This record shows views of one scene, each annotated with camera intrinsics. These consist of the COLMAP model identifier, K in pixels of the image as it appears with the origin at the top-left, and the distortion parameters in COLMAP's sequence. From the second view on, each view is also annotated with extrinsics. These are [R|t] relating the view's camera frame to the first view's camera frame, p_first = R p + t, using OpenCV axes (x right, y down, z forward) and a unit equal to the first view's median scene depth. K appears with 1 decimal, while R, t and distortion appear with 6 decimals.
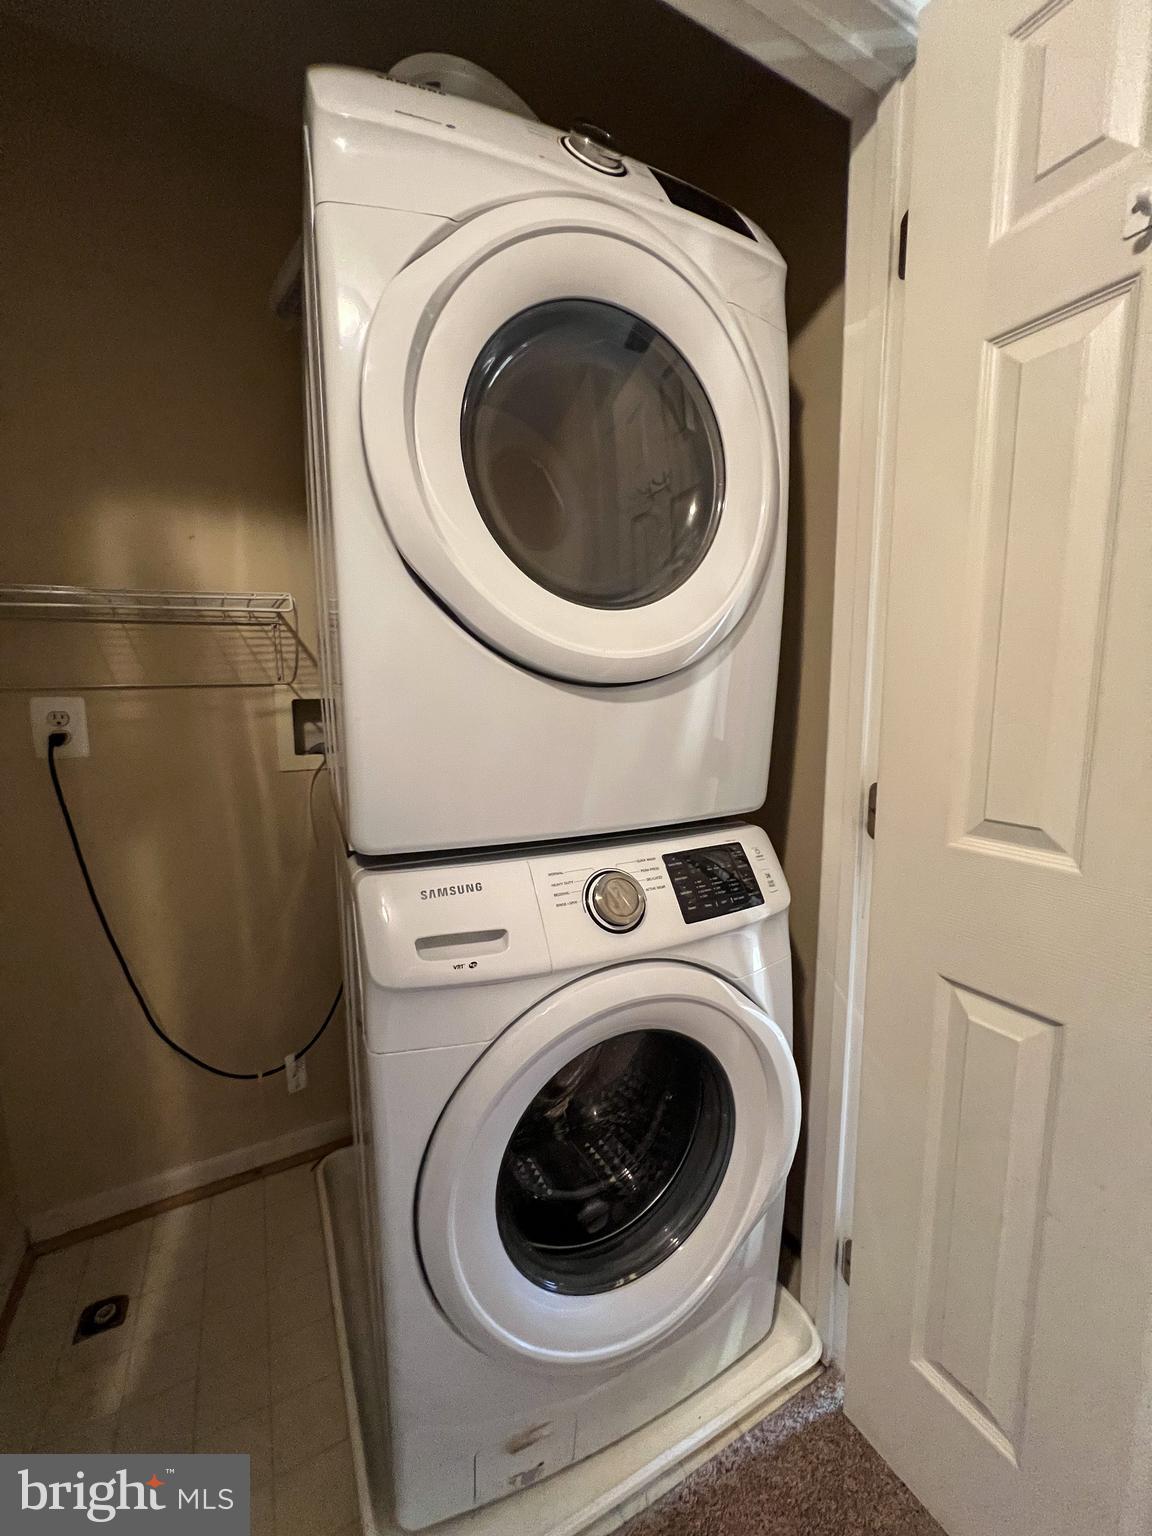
lens RADIAL K [[615.0, 0, 578.6], [0, 615.0, 766.7], [0, 0, 1]] dist [-0.000433, 0.000076]
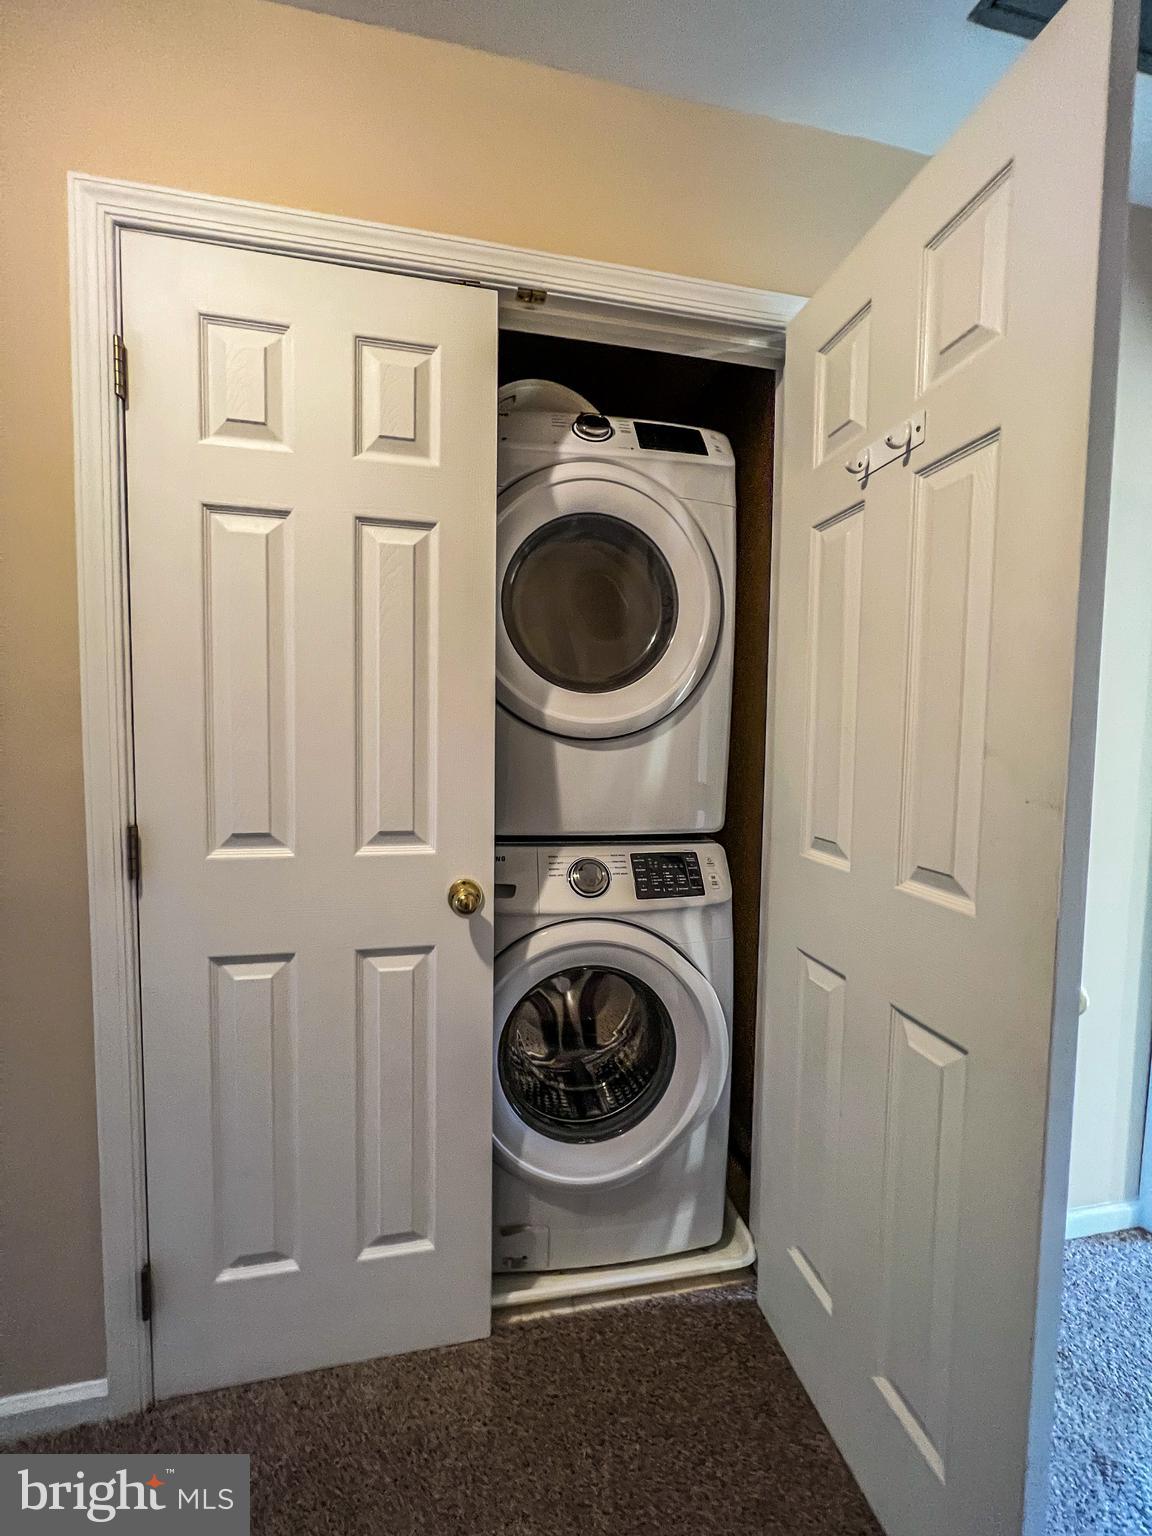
lens RADIAL K [[615.0, 0, 578.6], [0, 615.0, 766.7], [0, 0, 1]] dist [-0.000433, 0.000076]
pose [[0.957539, 0.038972, -0.285658, 0.440922], [-0.060297, 0.995980, -0.066237, 0.041626], [0.281928, 0.080649, 0.956040, -0.480827]]
